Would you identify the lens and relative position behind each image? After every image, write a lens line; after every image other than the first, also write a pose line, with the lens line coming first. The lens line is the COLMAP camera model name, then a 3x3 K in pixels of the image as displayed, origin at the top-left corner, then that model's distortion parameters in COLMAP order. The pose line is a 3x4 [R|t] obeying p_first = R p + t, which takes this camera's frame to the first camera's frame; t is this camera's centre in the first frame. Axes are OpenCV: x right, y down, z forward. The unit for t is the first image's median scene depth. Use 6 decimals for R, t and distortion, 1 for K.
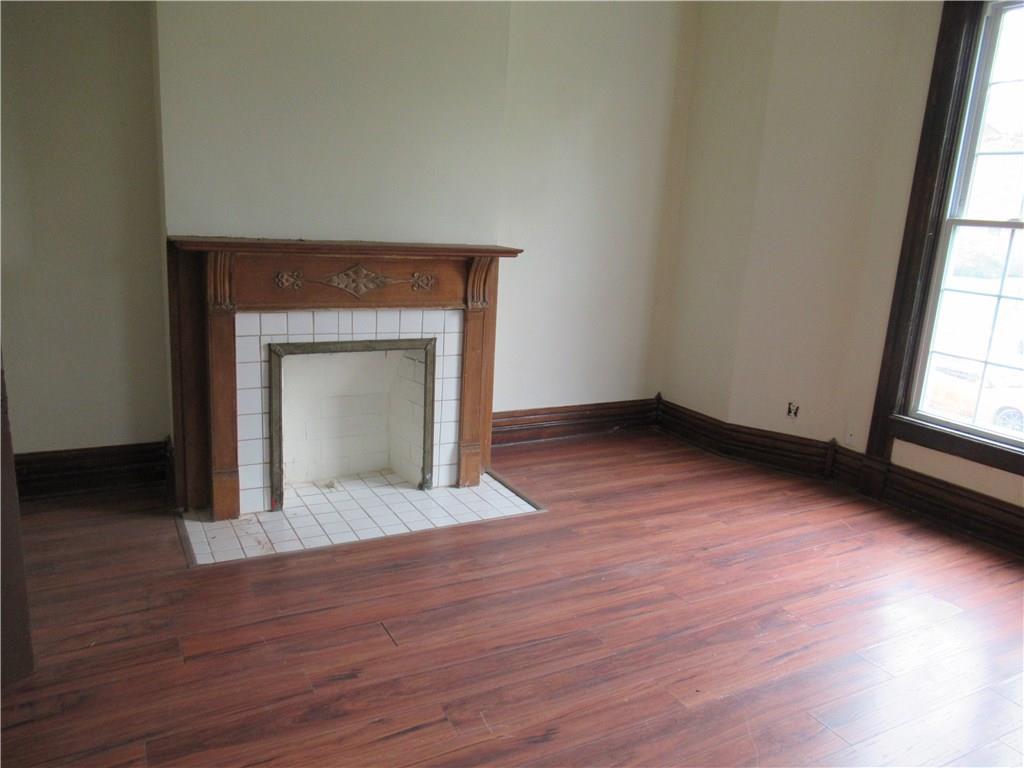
lens RADIAL K [[754.2, 0, 513.0], [0, 754.2, 388.4], [0, 0, 1]] dist [-0.031924, 0.005301]
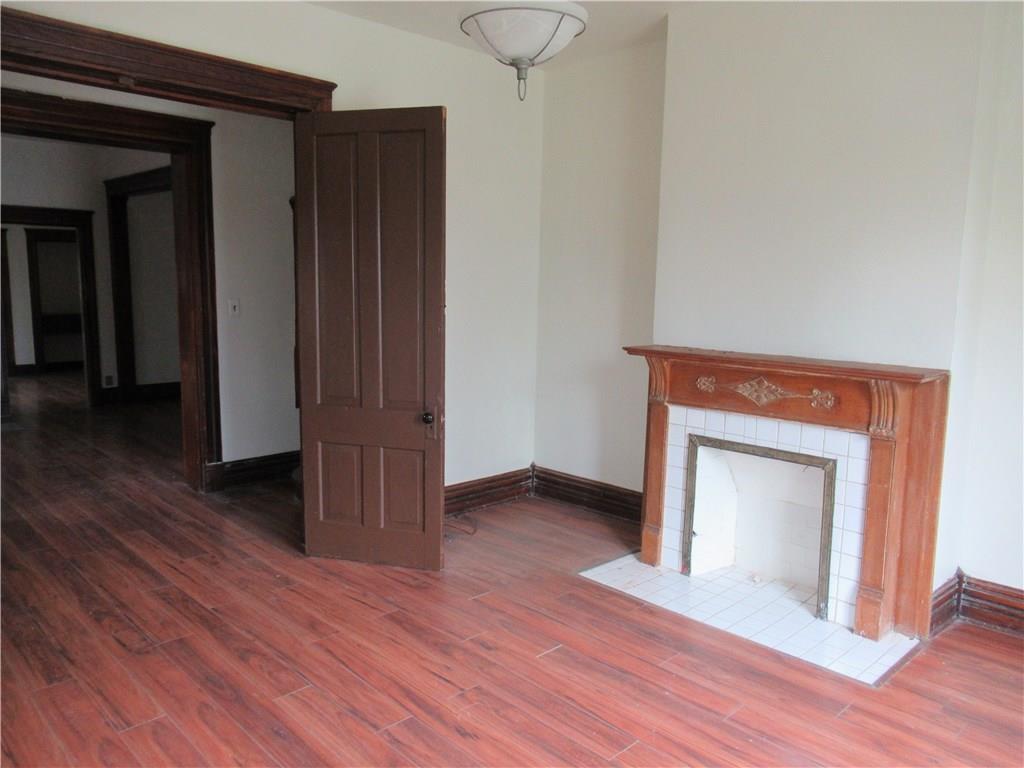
lens RADIAL K [[754.2, 0, 513.0], [0, 754.2, 388.4], [0, 0, 1]] dist [-0.031924, 0.005301]
pose [[0.263954, 0.080383, -0.961180, 0.758616], [-0.228228, 0.973427, 0.018732, -0.087312], [0.937145, 0.214424, 0.275286, 0.373951]]
